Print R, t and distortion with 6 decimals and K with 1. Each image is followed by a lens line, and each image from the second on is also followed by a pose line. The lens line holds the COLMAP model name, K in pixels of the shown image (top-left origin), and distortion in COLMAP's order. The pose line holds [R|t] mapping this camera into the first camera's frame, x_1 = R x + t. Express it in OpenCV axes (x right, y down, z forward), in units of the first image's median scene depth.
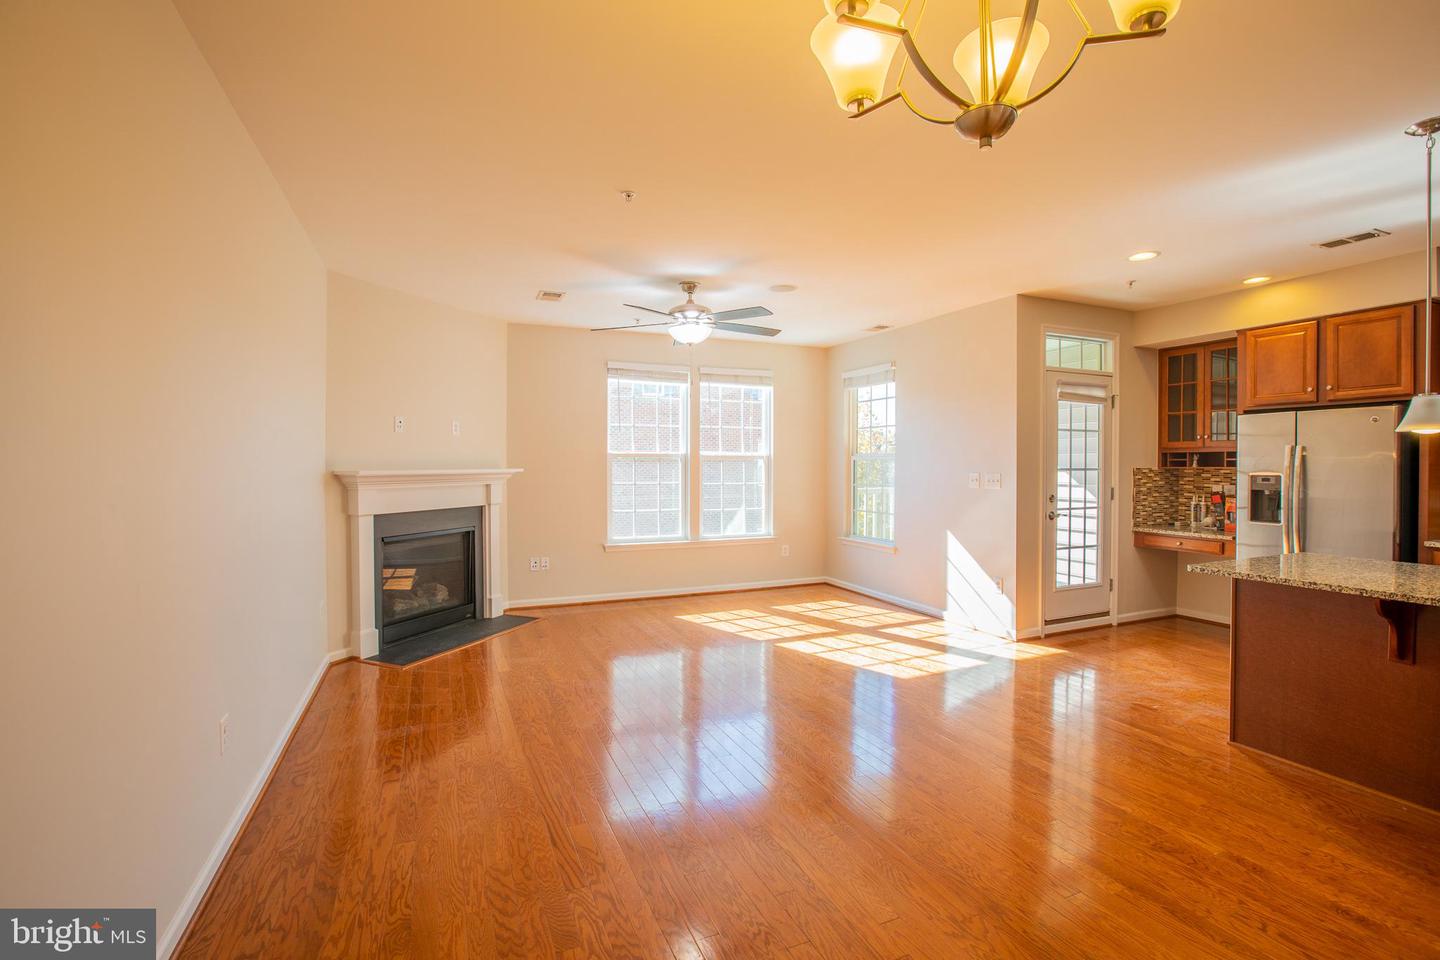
lens RADIAL K [[660.1, 0, 707.8], [0, 660.1, 472.1], [0, 0, 1]] dist [-0.048427, 0.014274]
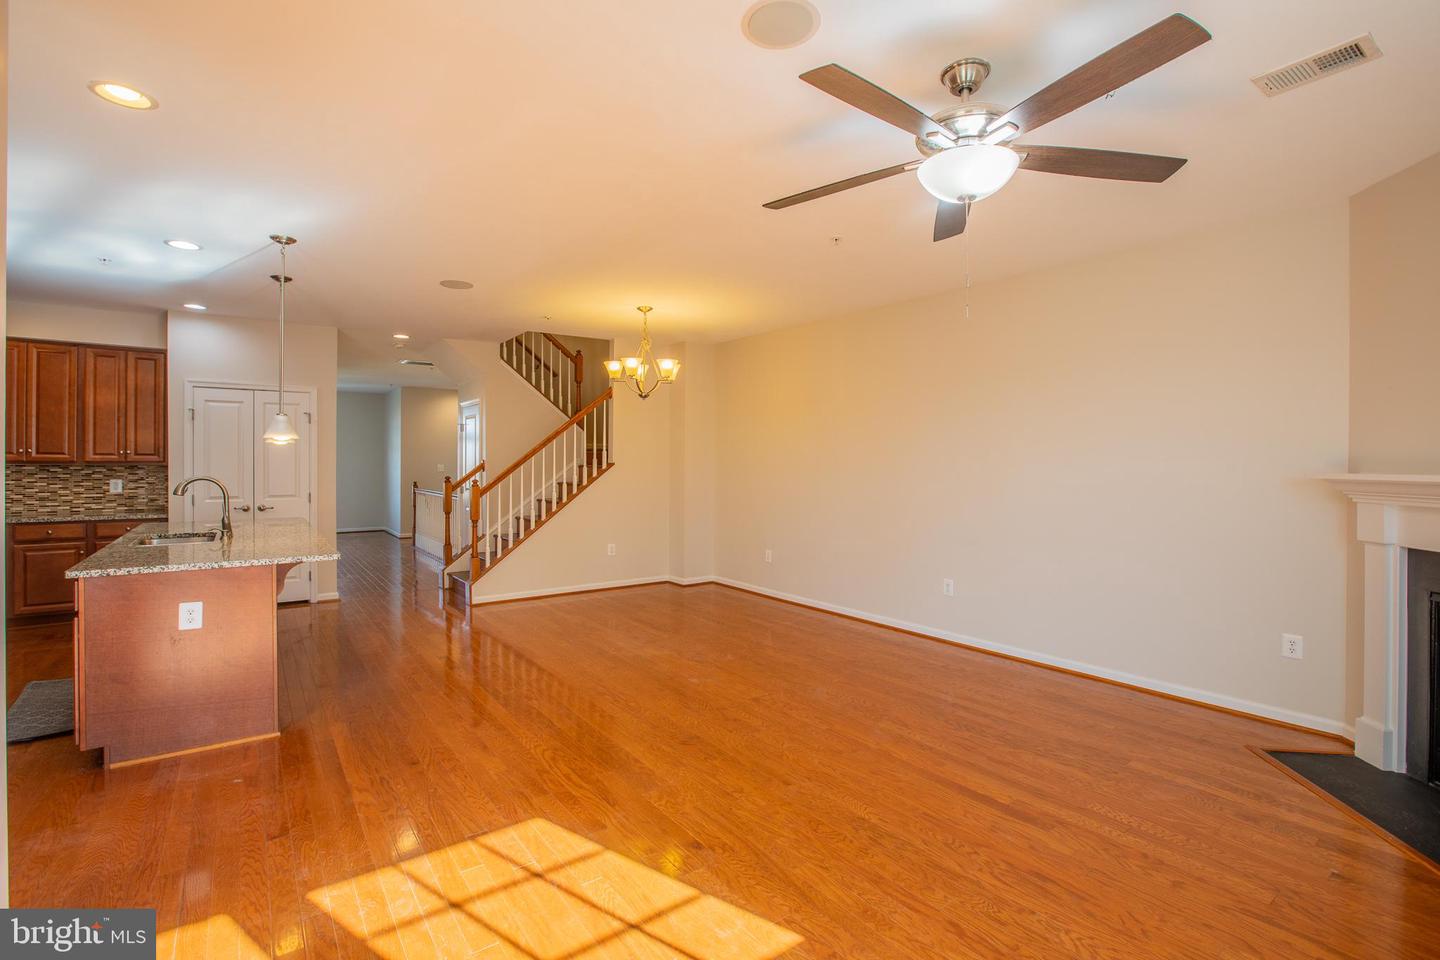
lens RADIAL K [[660.1, 0, 725.2], [0, 660.1, 466.1], [0, 0, 1]] dist [-0.048427, 0.014274]
pose [[-0.974415, -0.004034, -0.224719, 0.214279], [-0.007879, 0.999837, 0.016216, -0.015683], [0.224617, 0.017572, -0.974289, 1.265764]]
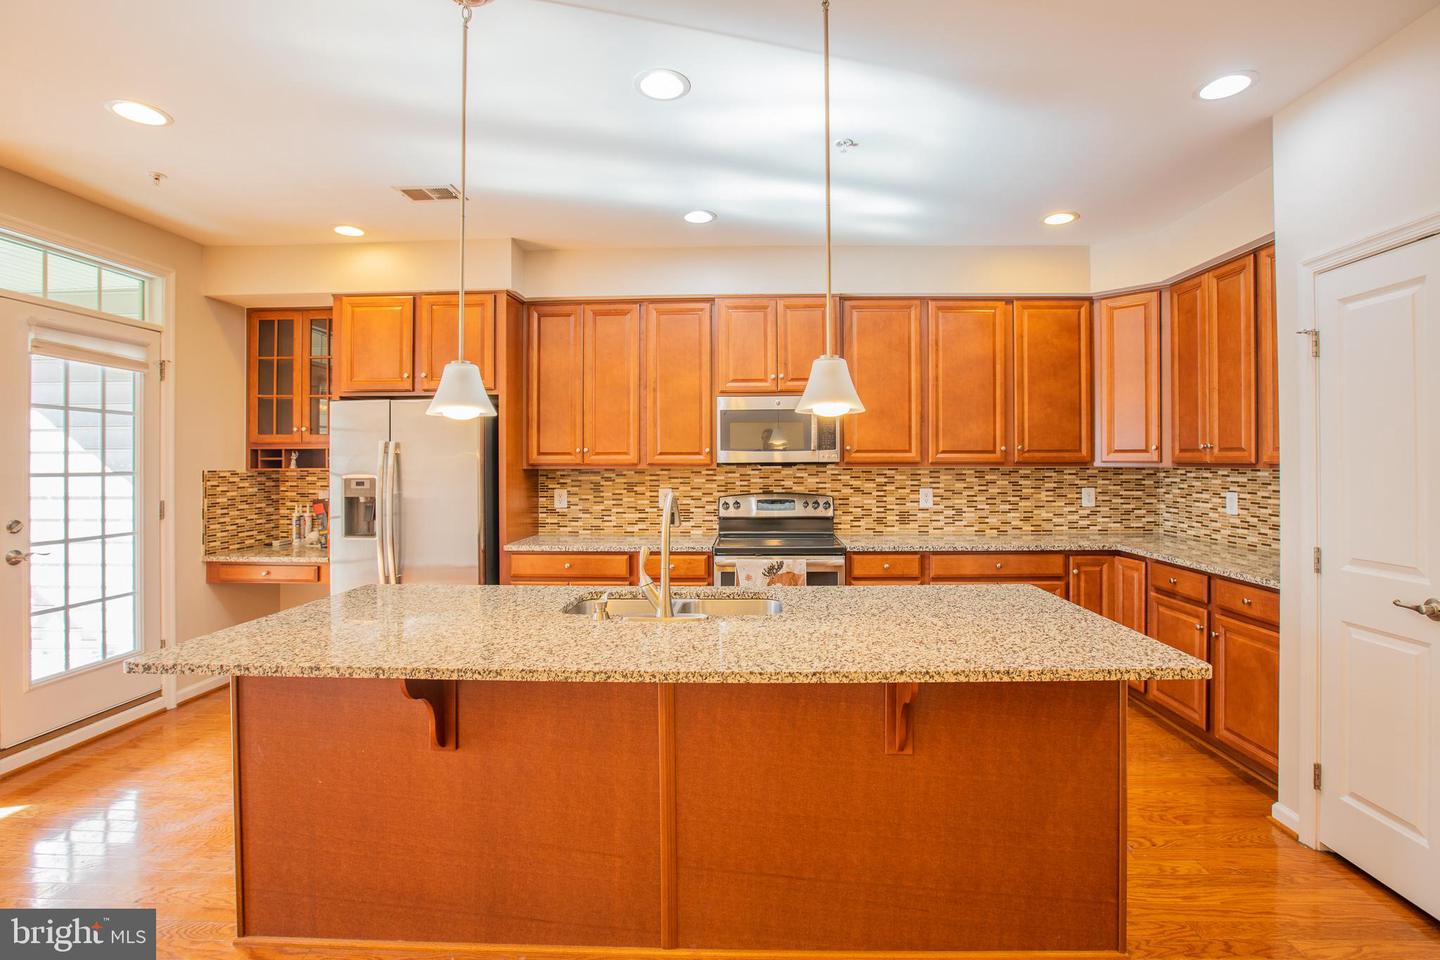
lens RADIAL K [[660.1, 0, 731.9], [0, 660.1, 463.0], [0, 0, 1]] dist [-0.048427, 0.014274]
pose [[0.430260, -0.000314, 0.902705, 0.291581], [0.015193, 0.999861, -0.006894, -0.001101], [-0.902577, 0.016681, 0.430205, 0.201843]]
